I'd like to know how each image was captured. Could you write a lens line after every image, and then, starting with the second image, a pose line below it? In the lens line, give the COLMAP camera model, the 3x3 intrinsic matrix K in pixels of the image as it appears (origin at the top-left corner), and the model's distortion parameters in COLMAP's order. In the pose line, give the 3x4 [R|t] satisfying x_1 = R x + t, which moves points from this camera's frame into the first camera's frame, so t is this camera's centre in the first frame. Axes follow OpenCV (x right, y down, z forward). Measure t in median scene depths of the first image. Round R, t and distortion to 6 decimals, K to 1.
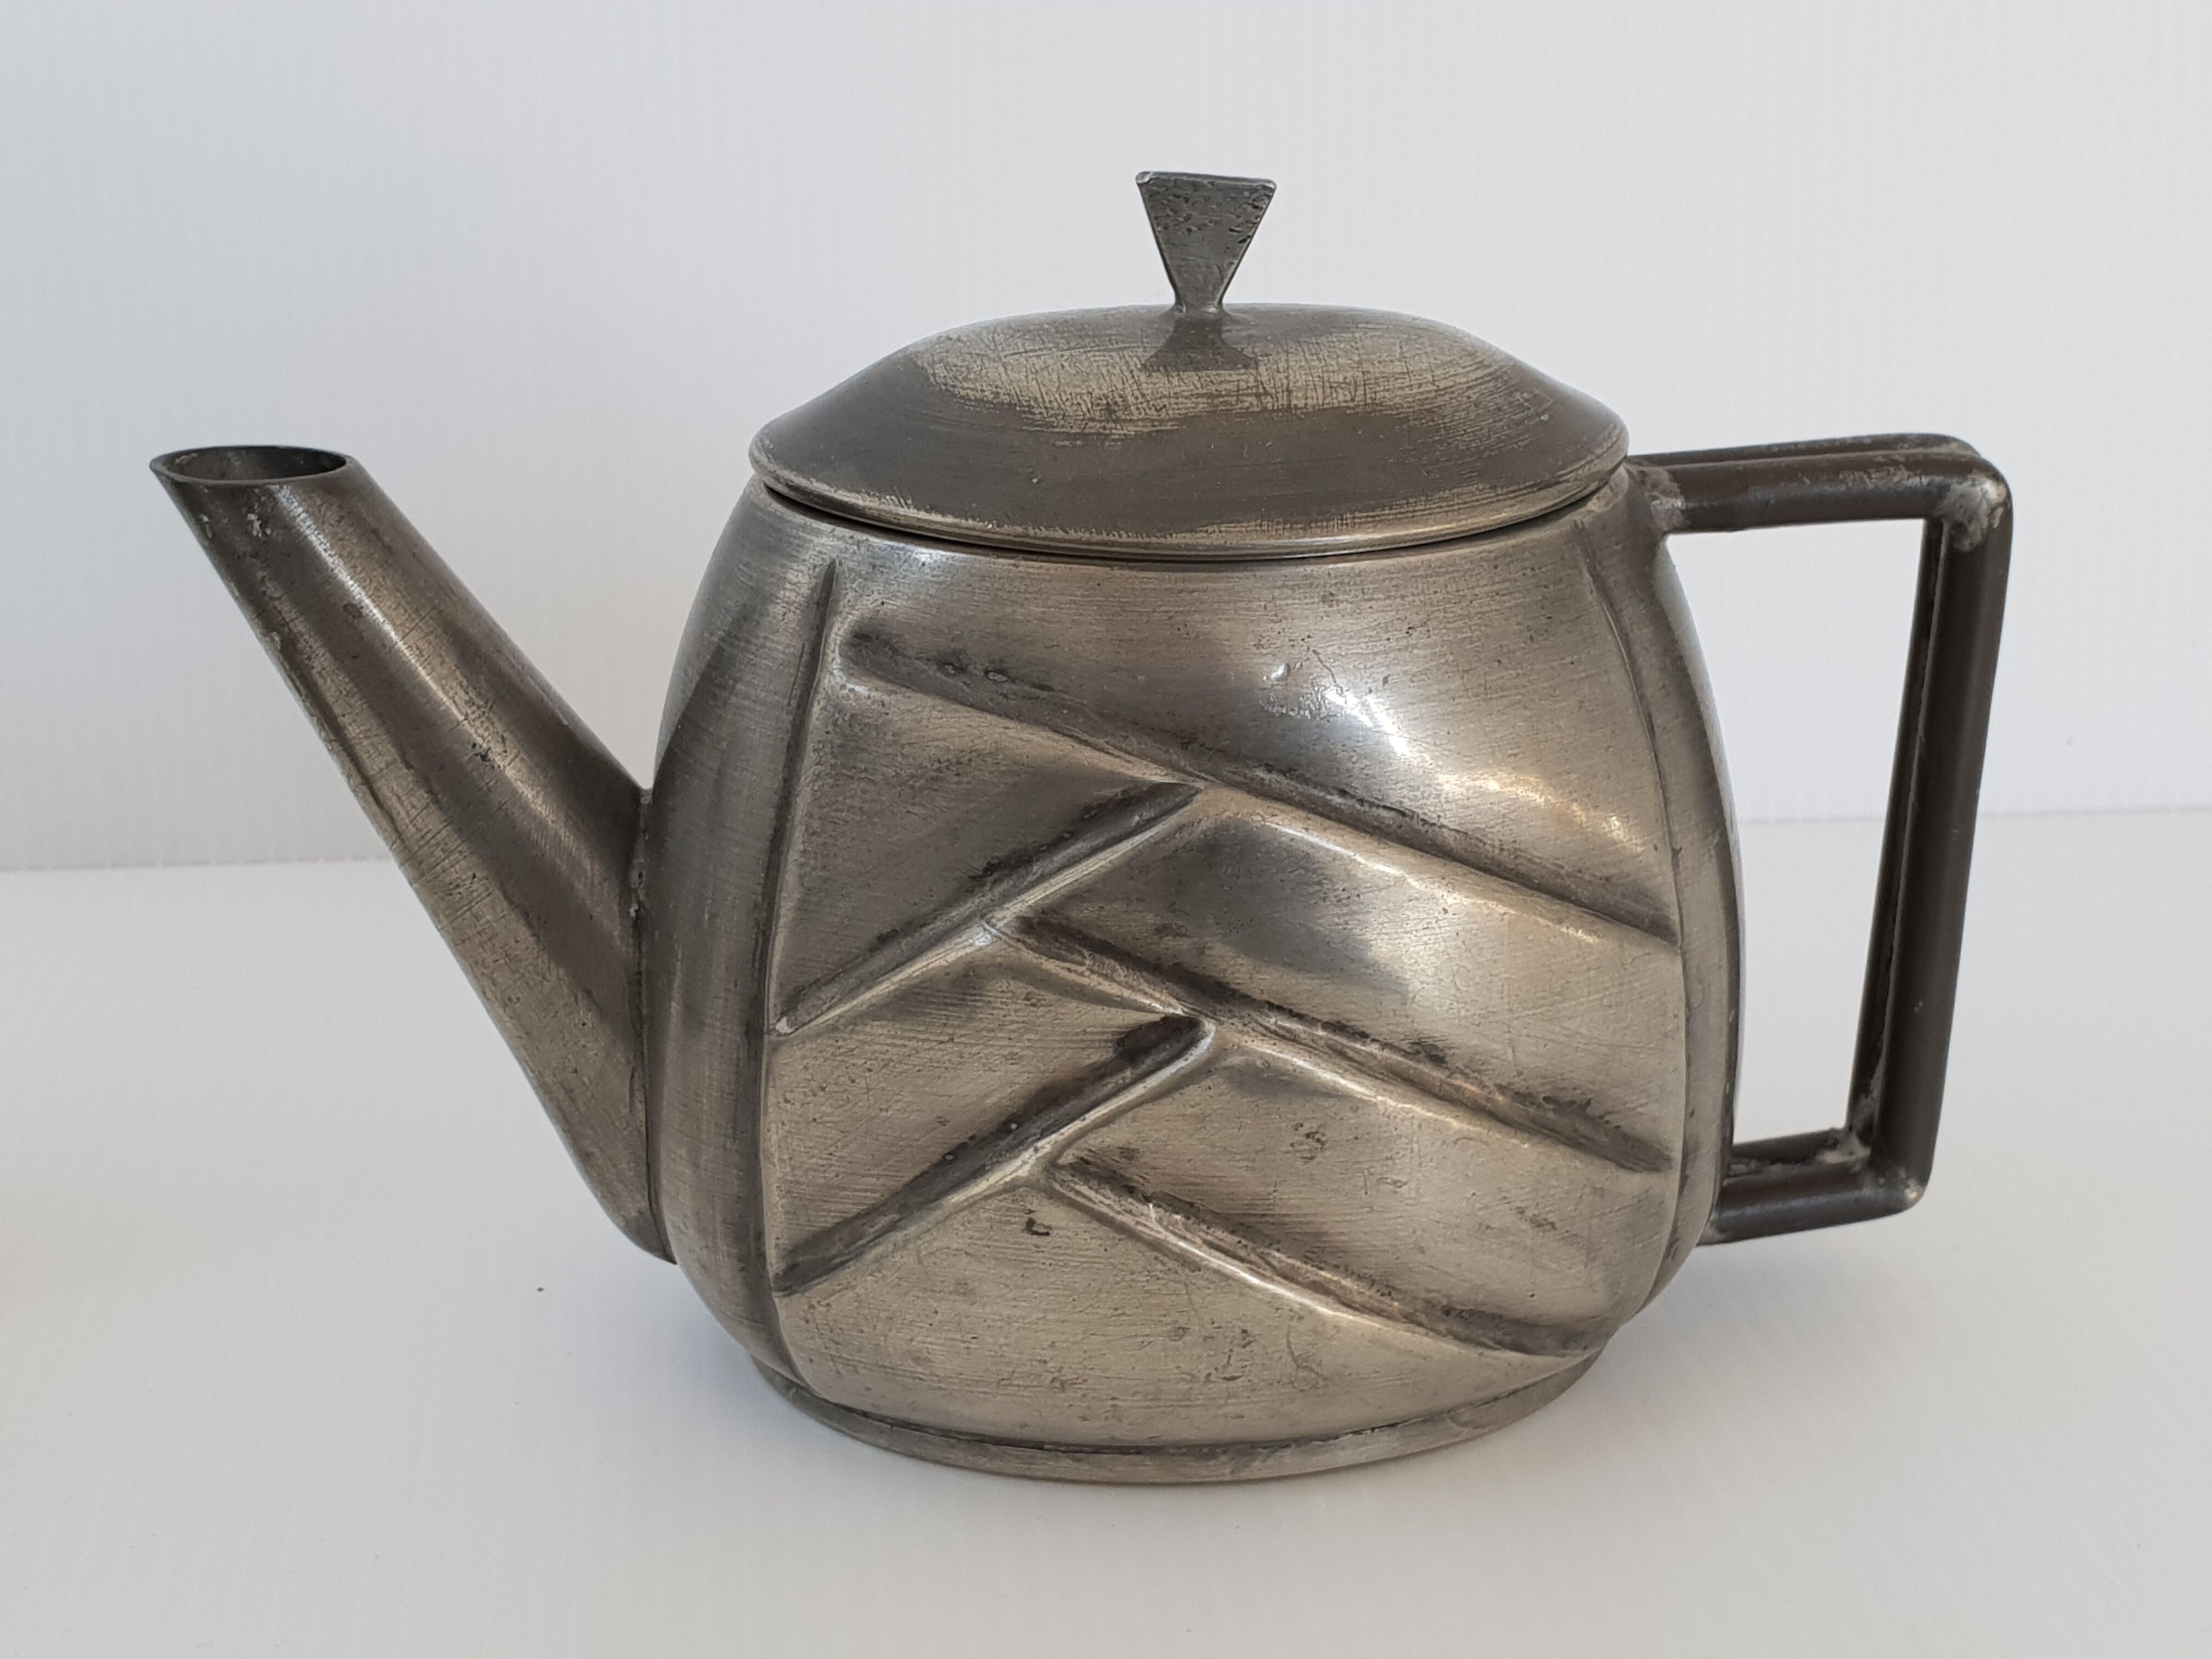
lens RADIAL K [[3446.3, 0, 1106.0], [0, 3446.3, 829.5], [0, 0, 1]] dist [0.254081, -0.055499]
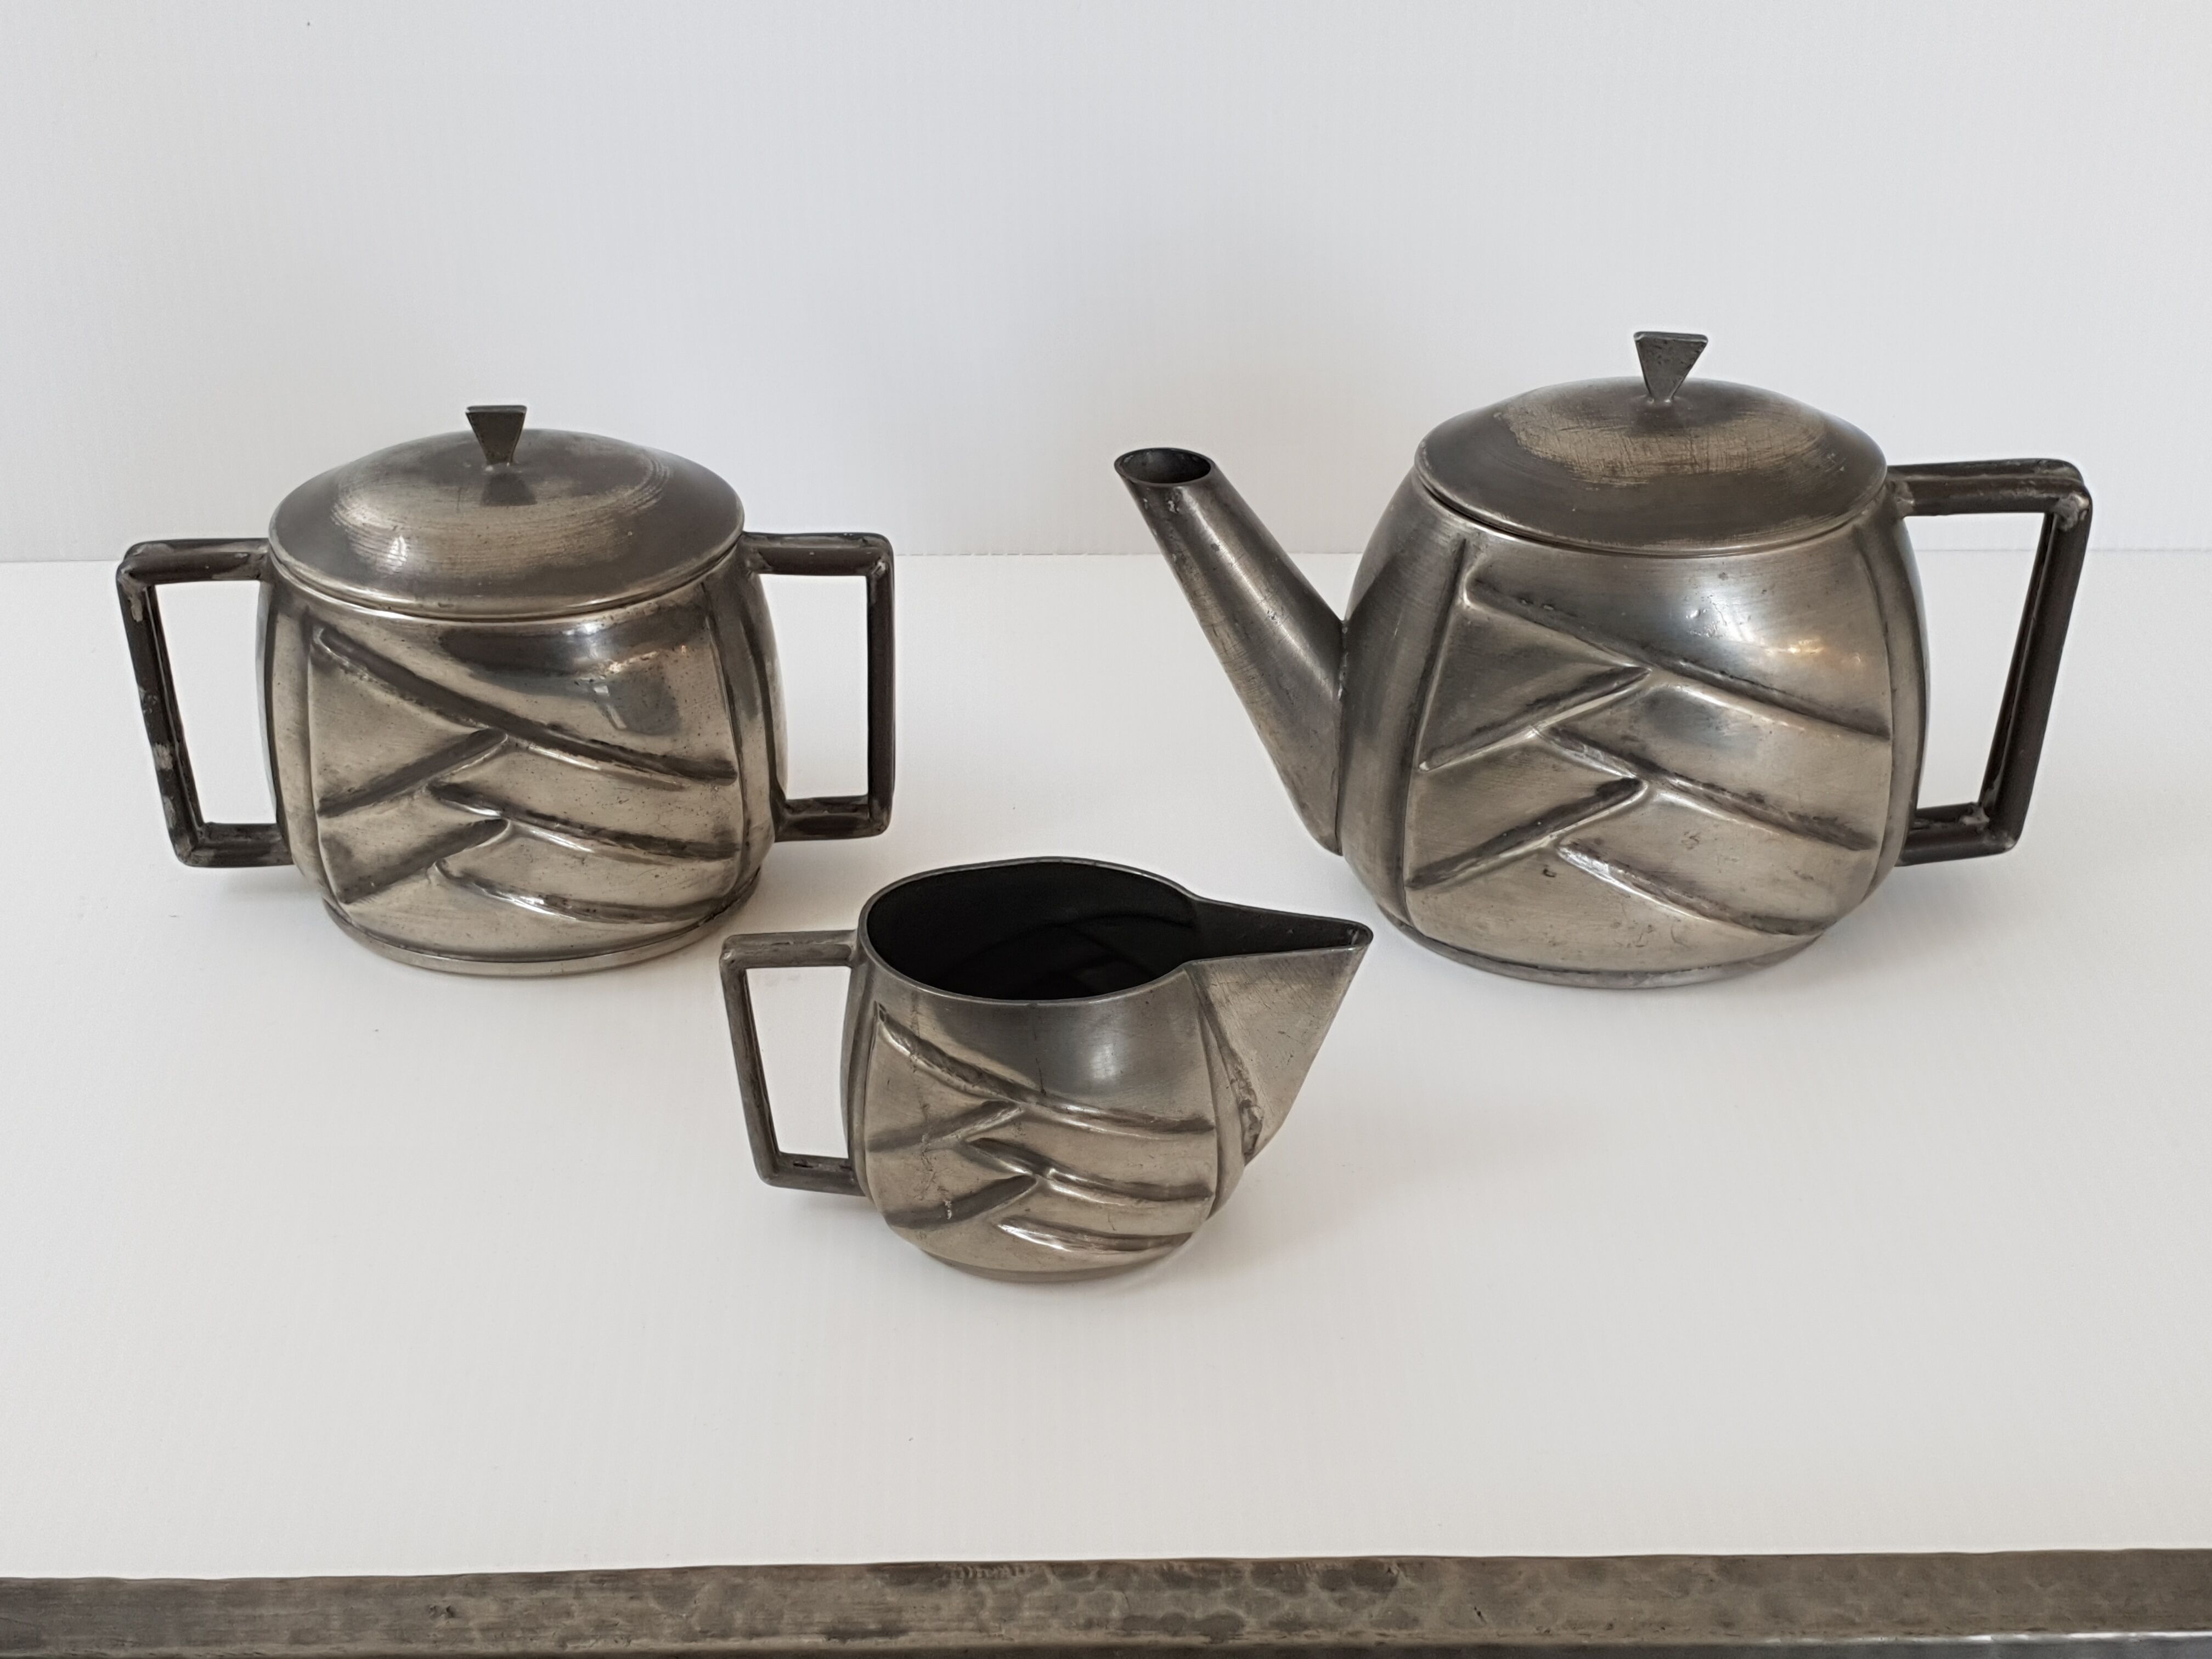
lens RADIAL K [[3446.3, 0, 1106.0], [0, 3446.3, 829.5], [0, 0, 1]] dist [0.254081, -0.055499]
pose [[0.997164, 0.043957, -0.061087, -0.152608], [-0.028669, 0.972360, 0.231719, -0.362410], [0.069584, -0.229310, 0.970863, -0.946932]]
